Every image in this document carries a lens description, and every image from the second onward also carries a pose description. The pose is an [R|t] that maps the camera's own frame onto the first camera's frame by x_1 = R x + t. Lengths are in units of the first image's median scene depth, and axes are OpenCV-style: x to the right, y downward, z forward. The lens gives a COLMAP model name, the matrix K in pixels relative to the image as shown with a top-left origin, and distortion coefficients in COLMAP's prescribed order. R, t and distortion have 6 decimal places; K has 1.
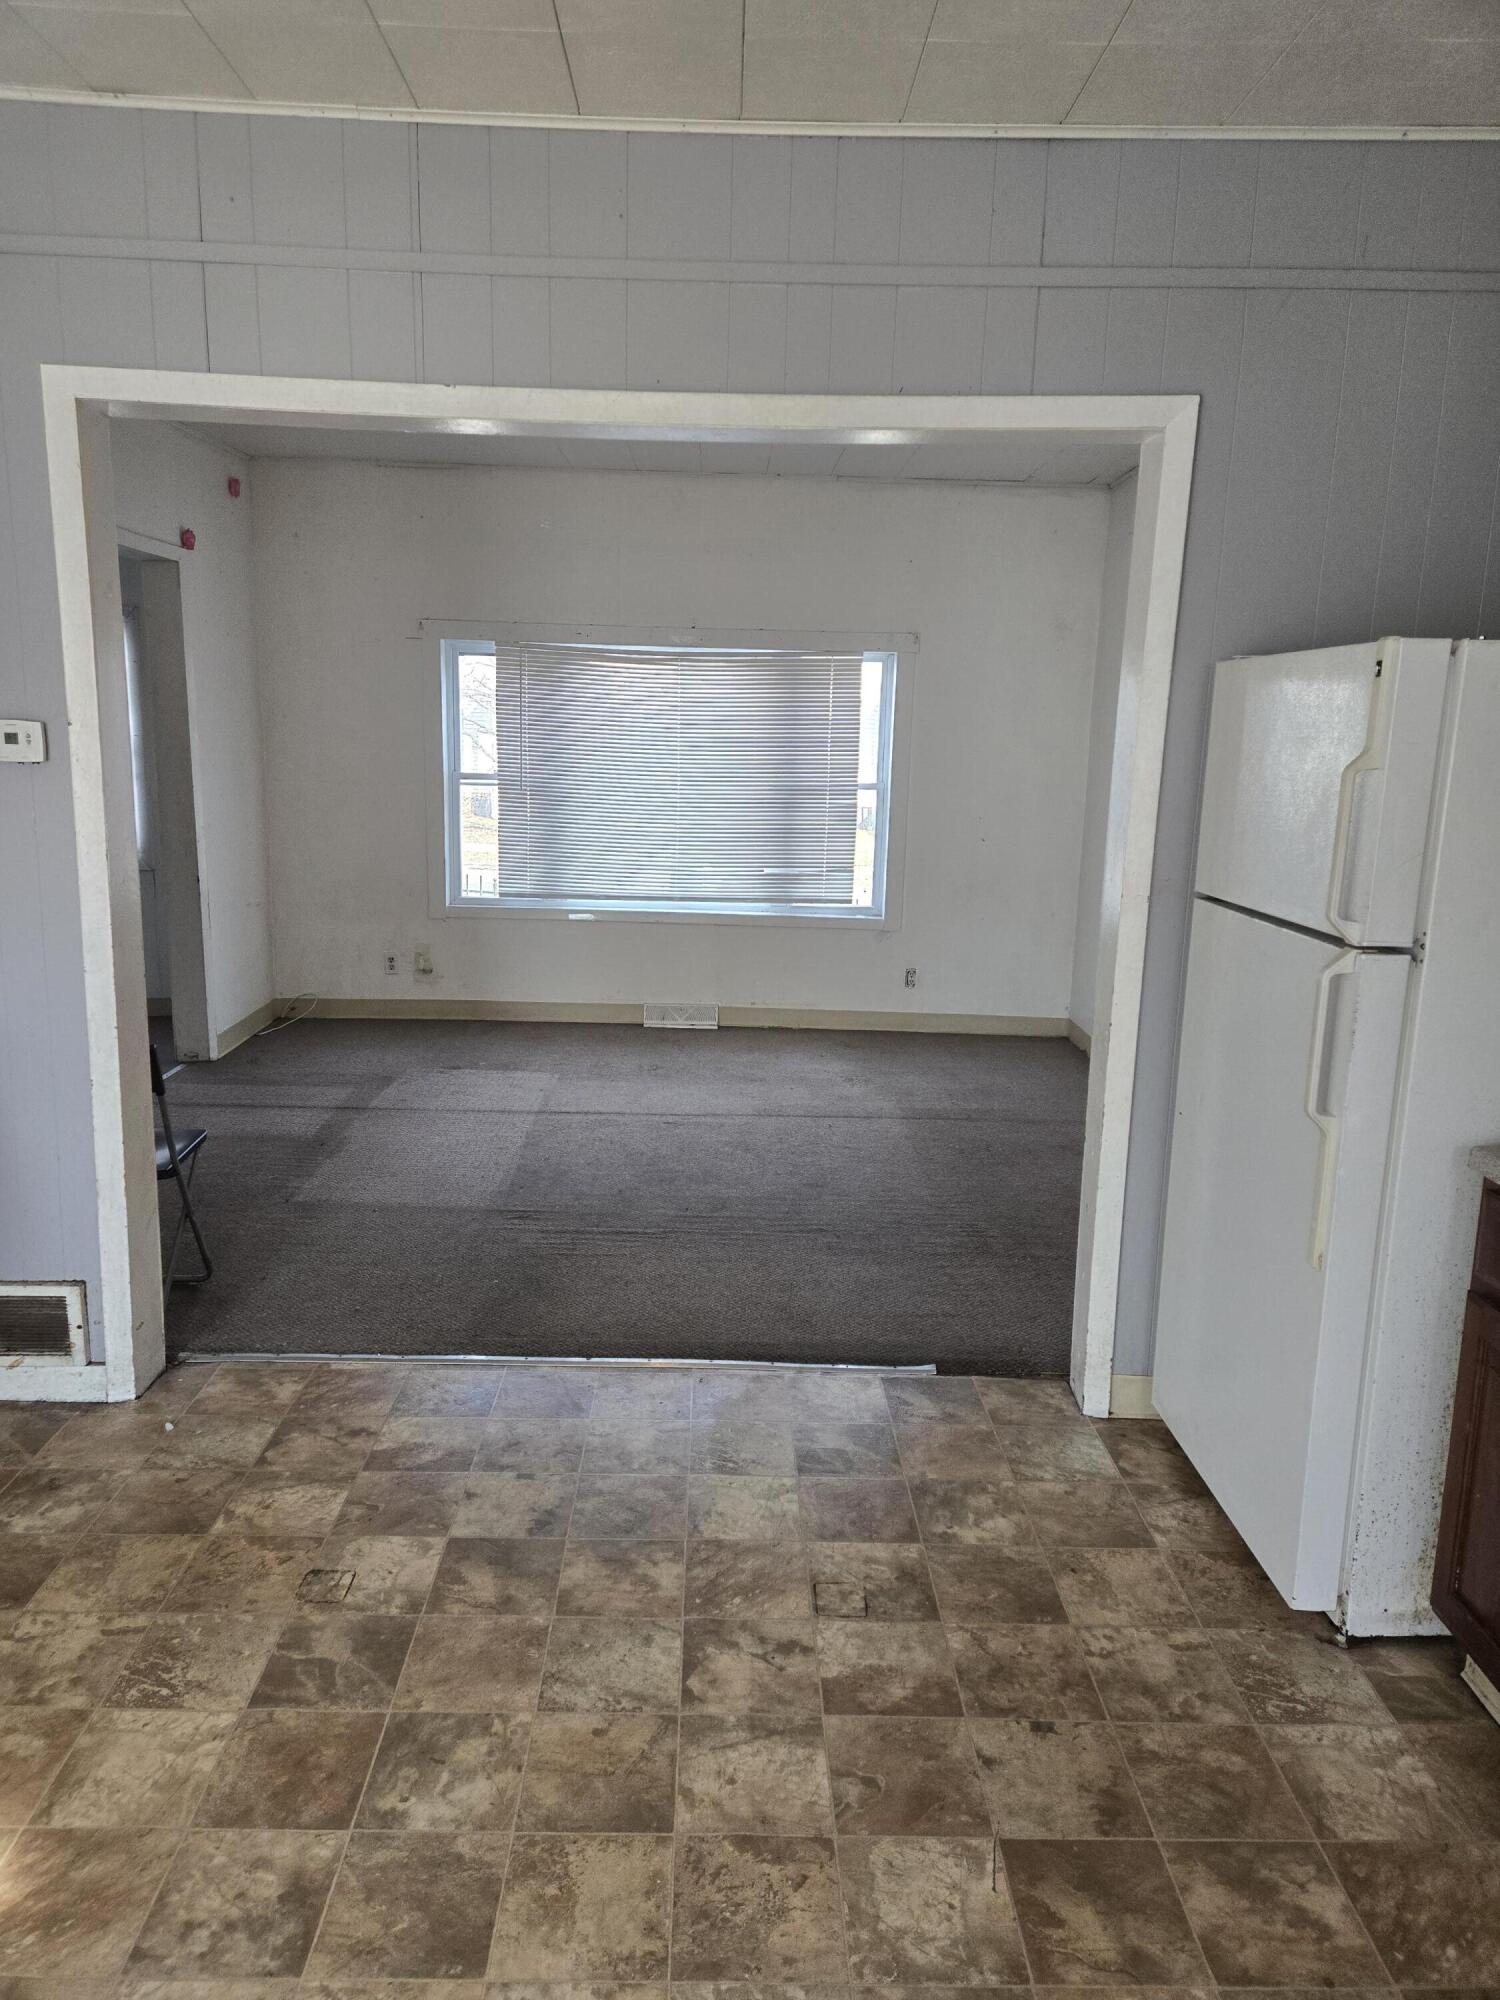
lens RADIAL K [[1336.6, 0, 723.4], [0, 1336.6, 973.0], [0, 0, 1]] dist [0.068420, -0.061790]
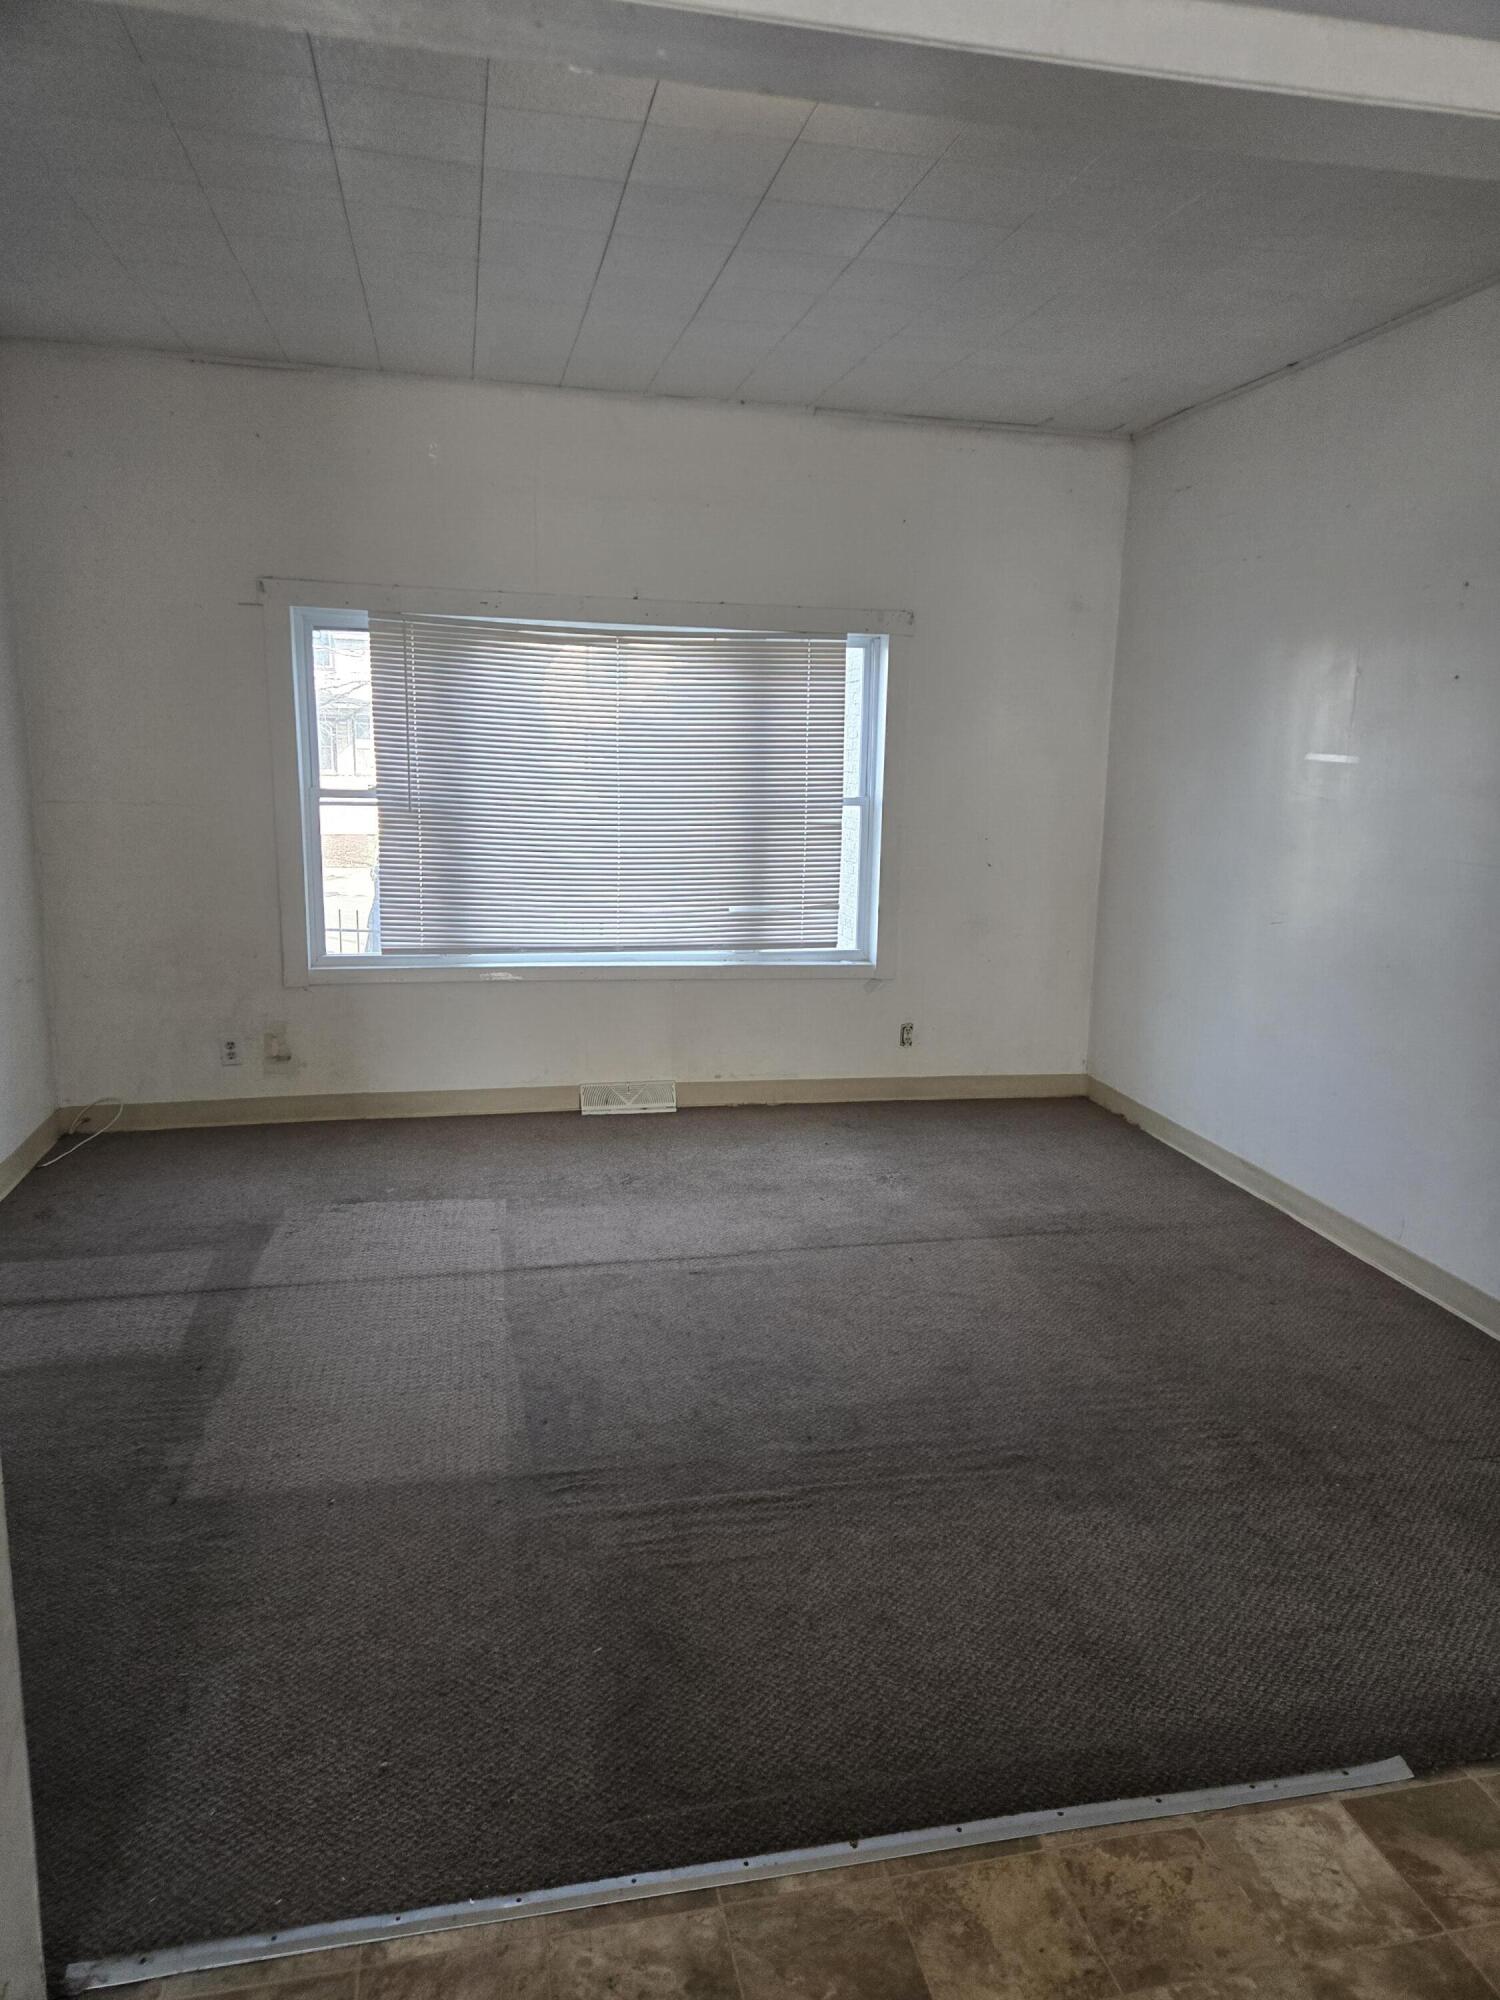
lens RADIAL K [[1336.6, 0, 764.2], [0, 1336.6, 987.7], [0, 0, 1]] dist [0.068420, -0.061790]
pose [[0.976820, -0.041235, 0.210054, -0.300262], [0.040108, 0.999149, 0.009623, -0.094682], [-0.210272, -0.000975, 0.977642, 0.565074]]
